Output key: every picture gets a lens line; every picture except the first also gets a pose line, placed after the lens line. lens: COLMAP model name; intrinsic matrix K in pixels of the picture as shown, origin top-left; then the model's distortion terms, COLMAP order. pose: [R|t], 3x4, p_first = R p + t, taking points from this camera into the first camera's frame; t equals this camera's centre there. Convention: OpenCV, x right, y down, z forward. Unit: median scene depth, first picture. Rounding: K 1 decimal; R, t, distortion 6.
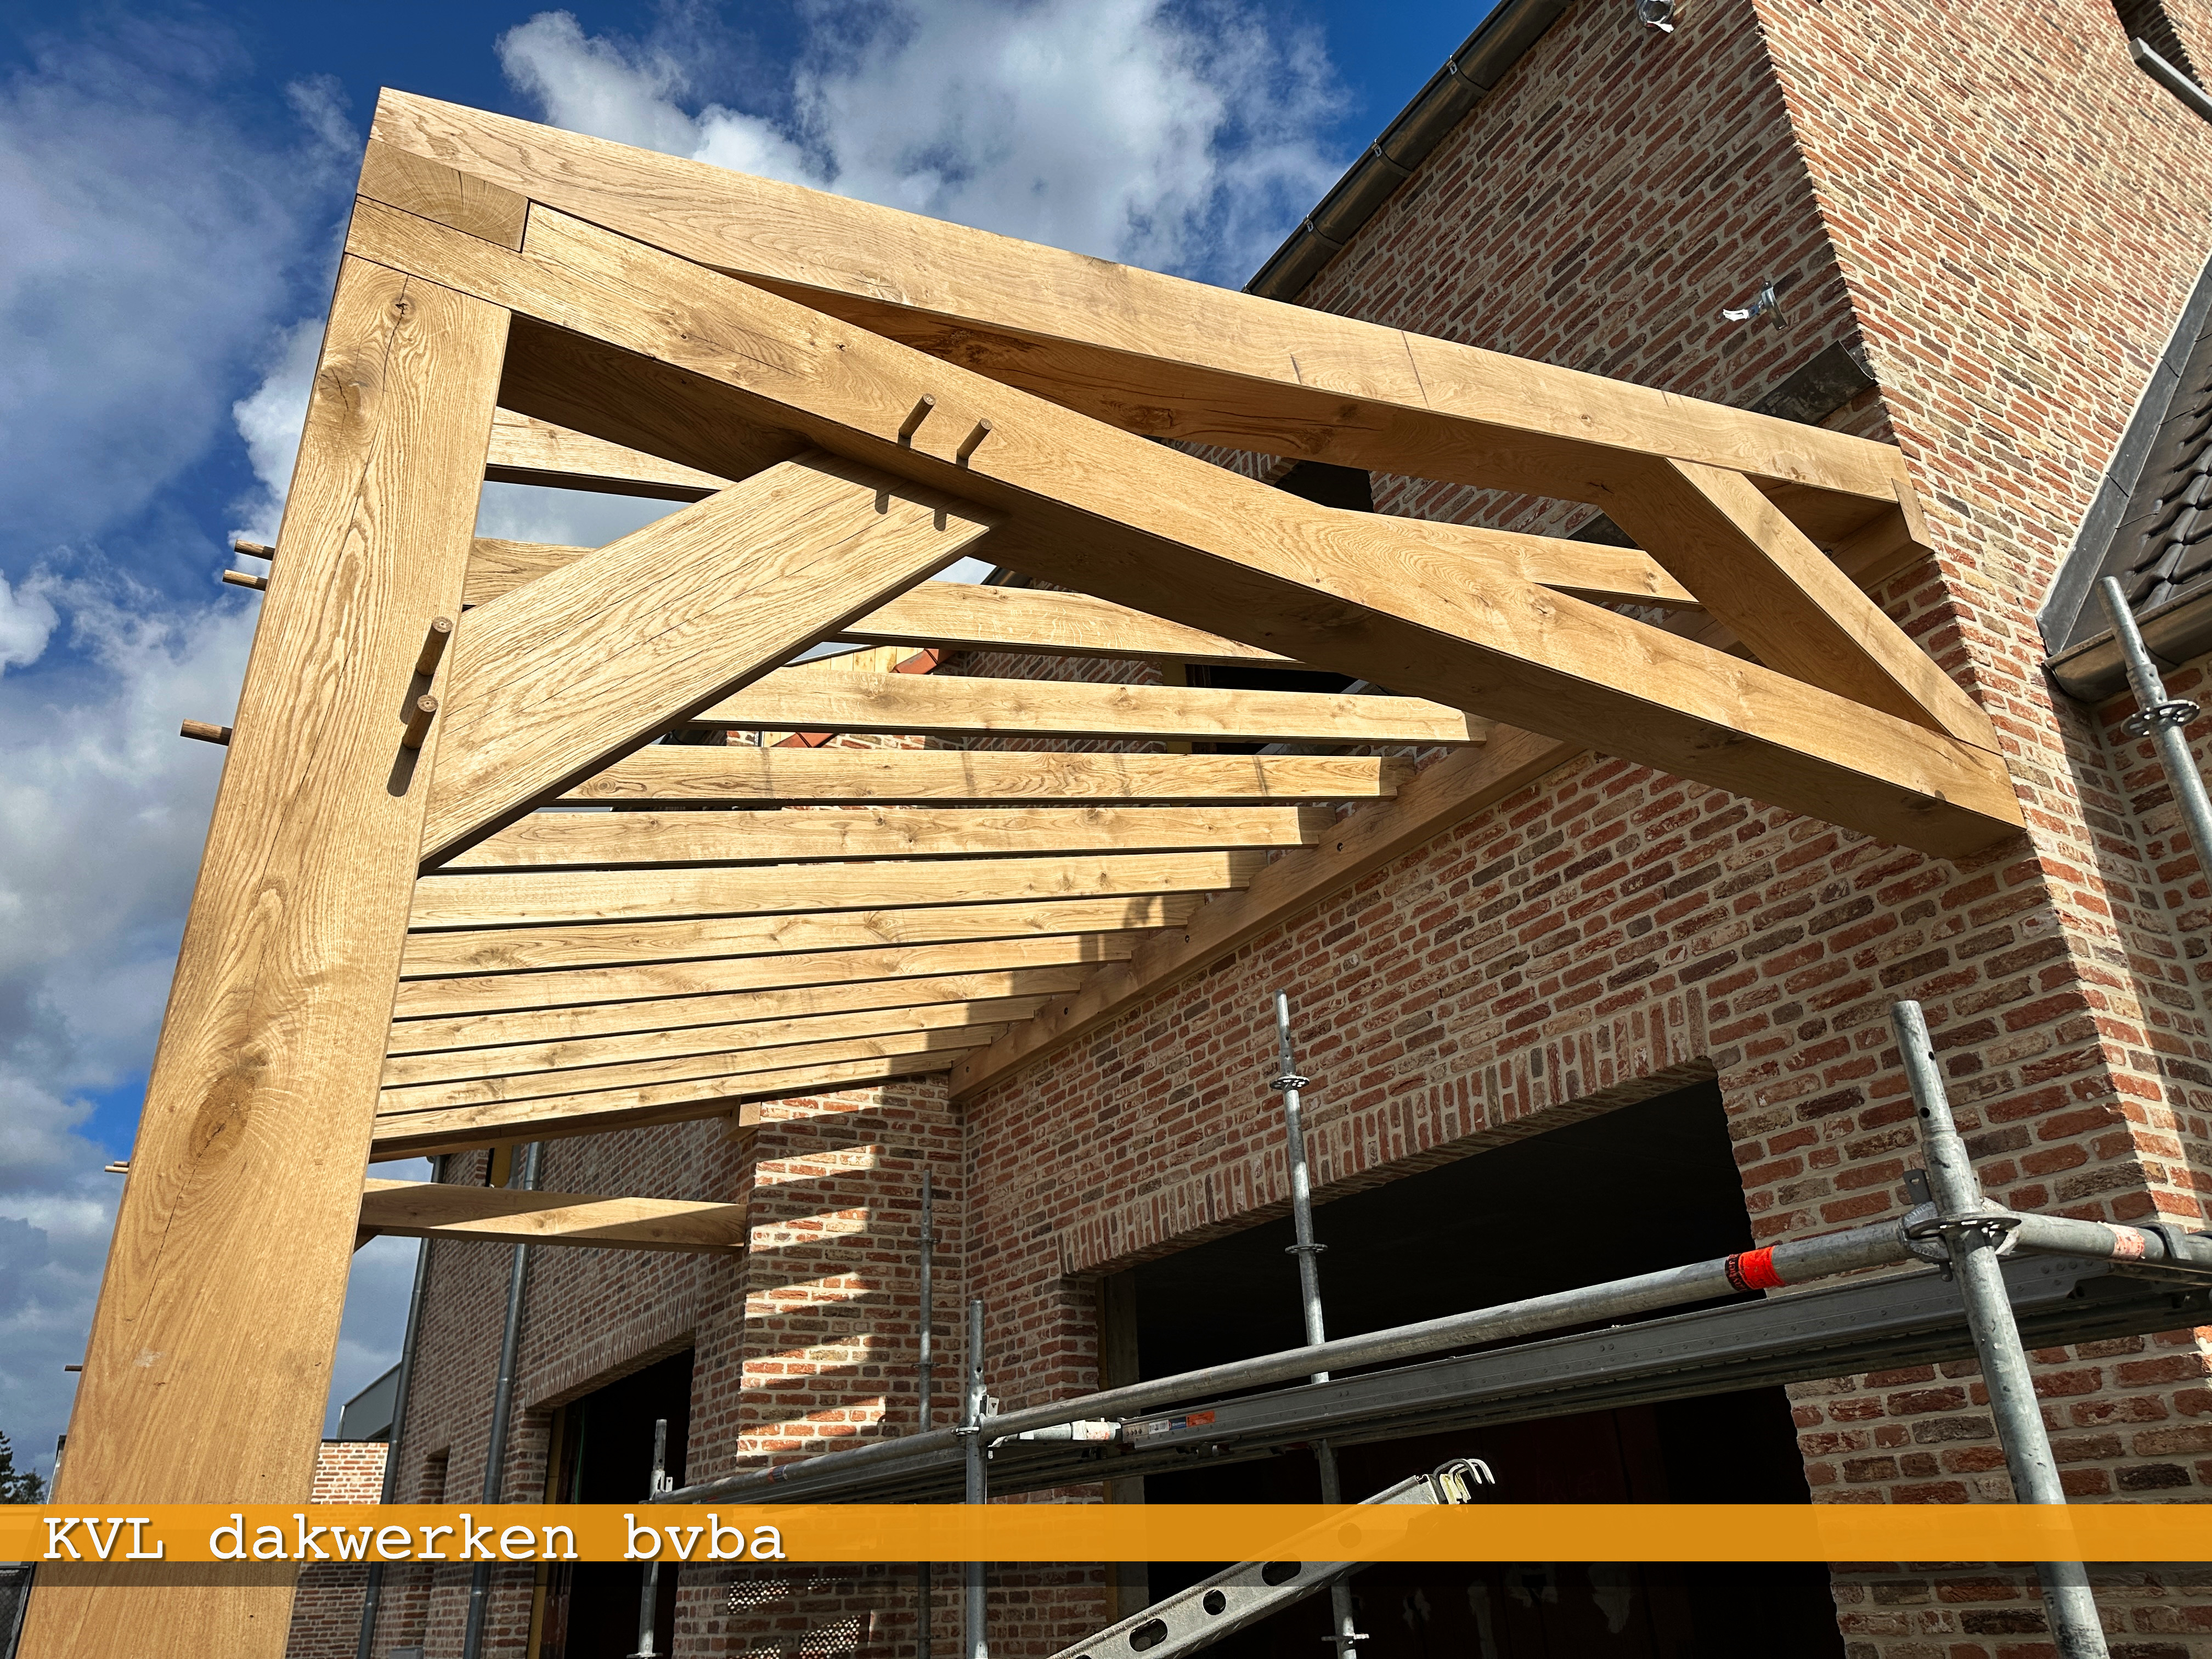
lens RADIAL K [[1542.9, 0, 1117.7], [0, 1542.9, 814.7], [0, 0, 1]] dist [0.064466, -0.076302]
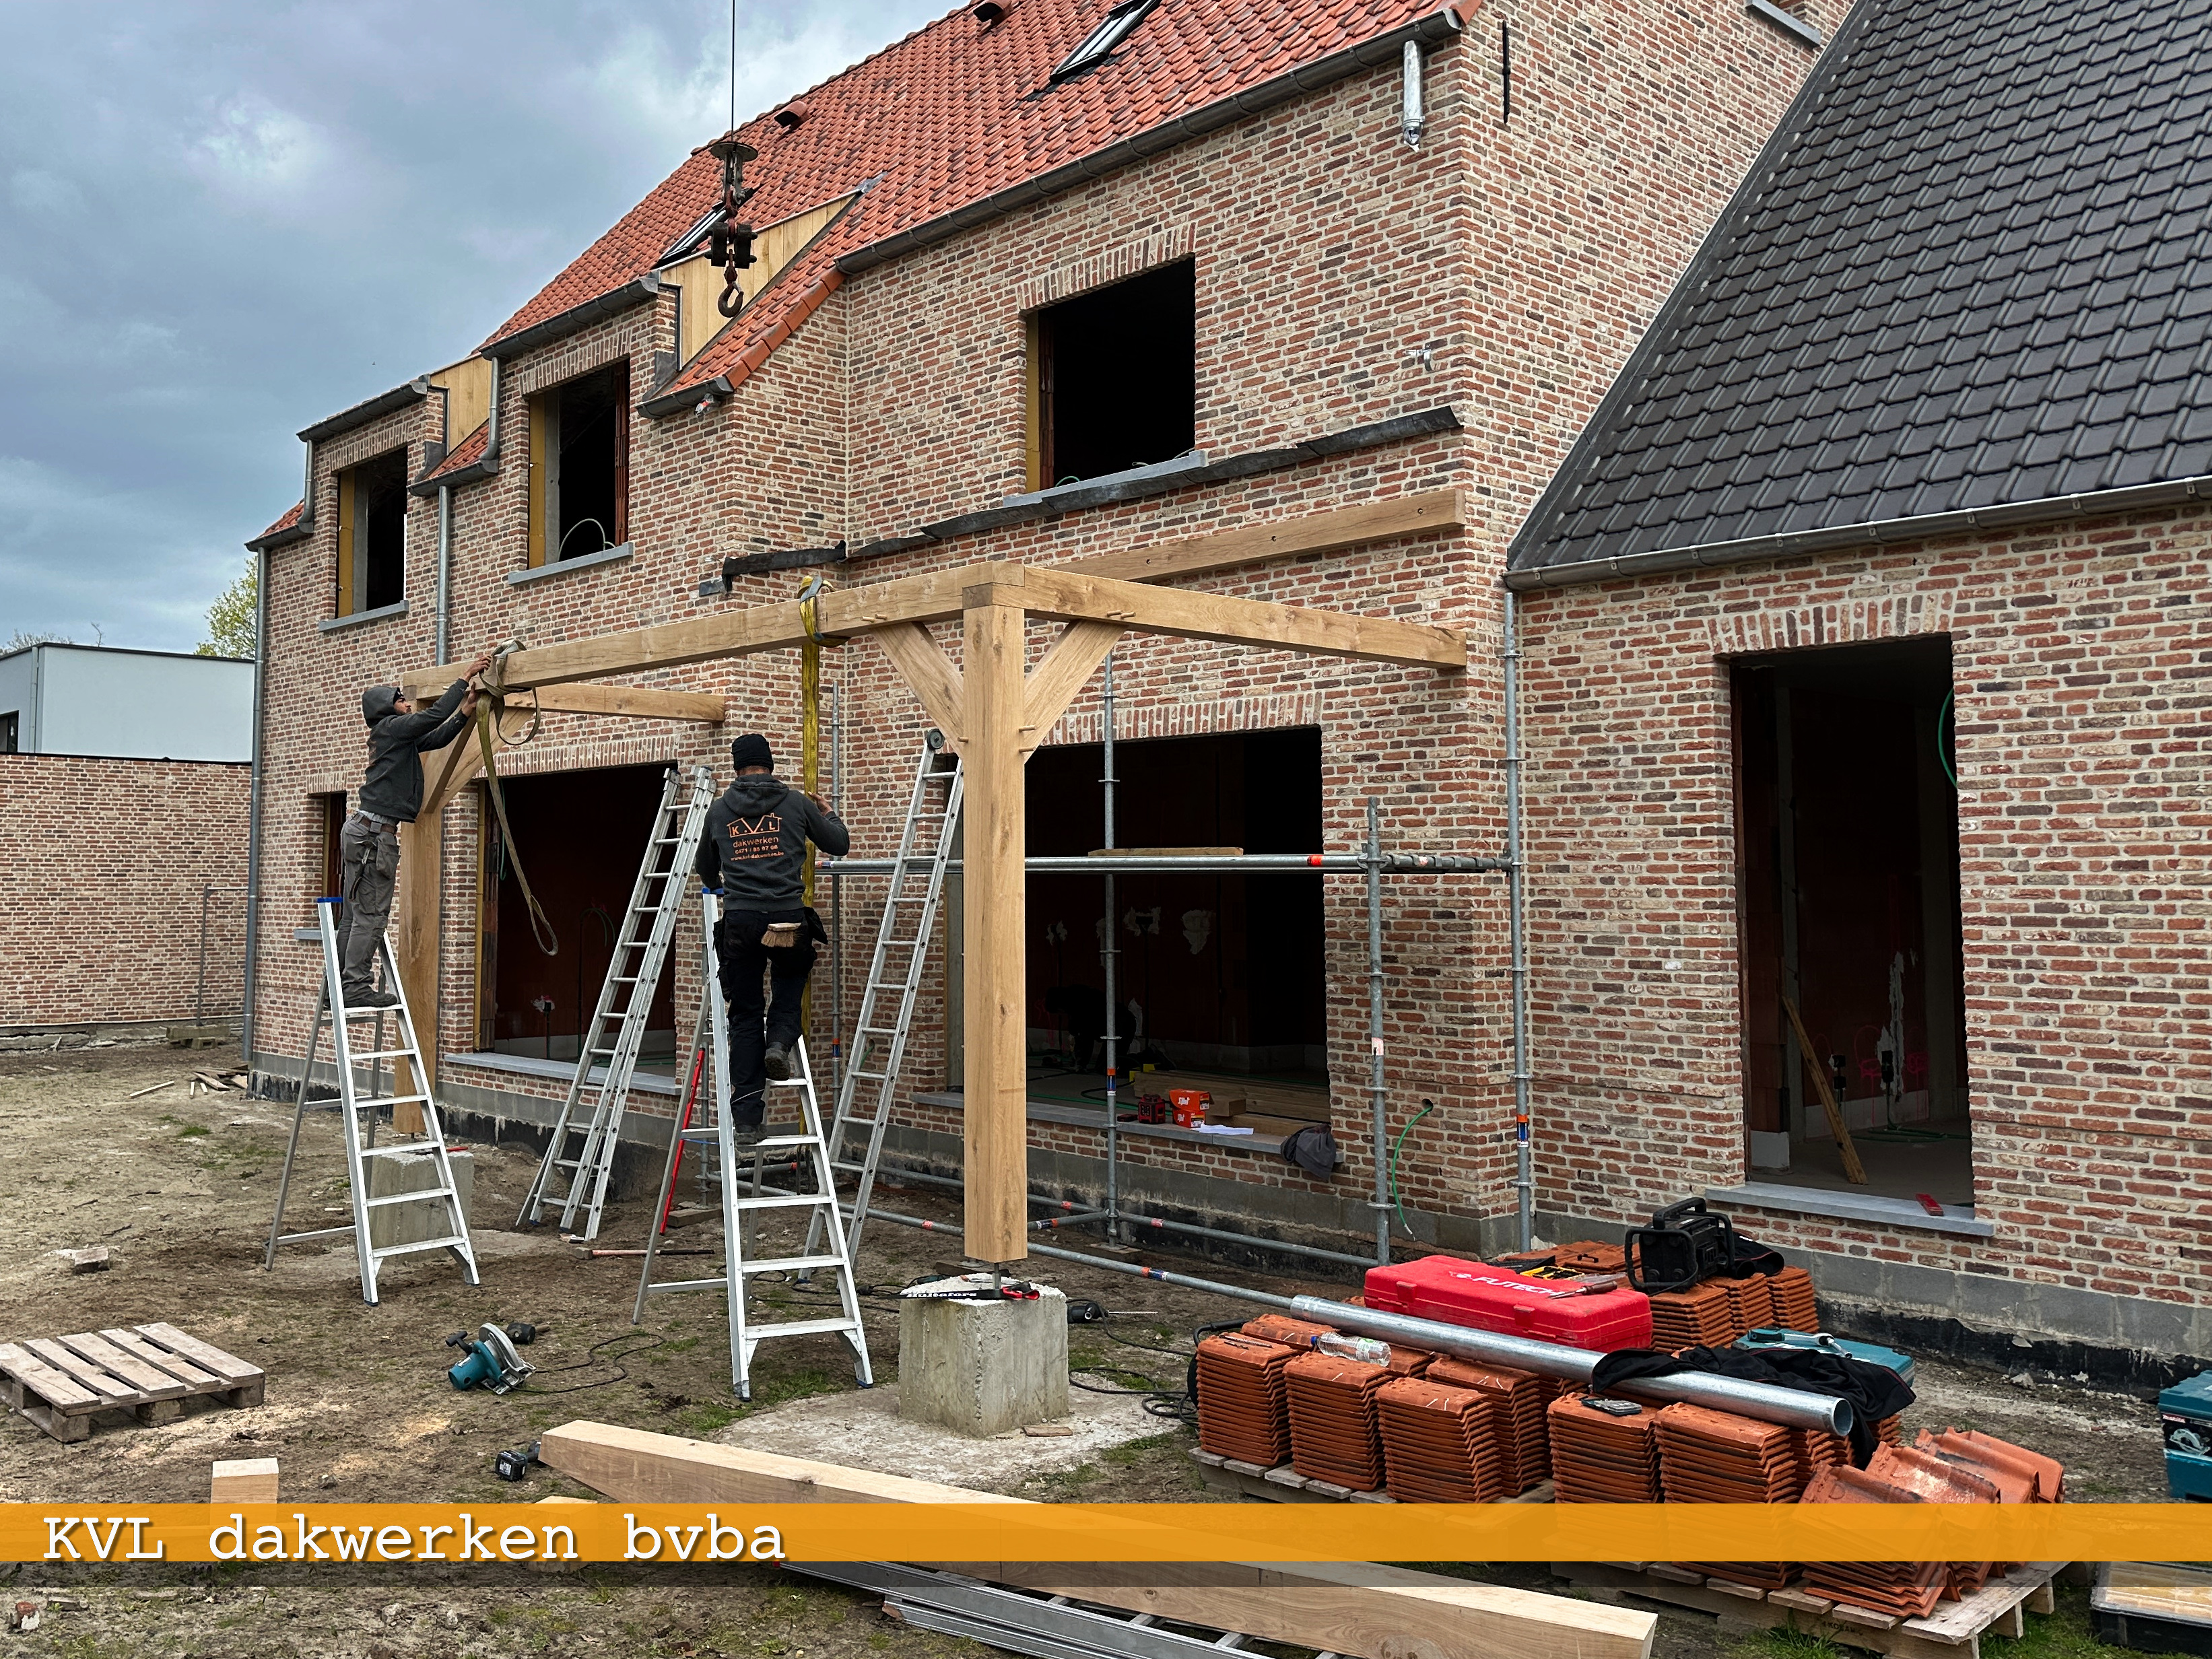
lens RADIAL K [[1926.6, 0, 861.0], [0, 1926.6, 789.1], [0, 0, 1]] dist [0.090116, -0.141063]
pose [[0.988536, 0.053210, 0.141296, -0.604617], [-0.104929, 0.915018, 0.389528, -0.716197], [-0.108561, -0.399888, 0.910112, -1.366218]]
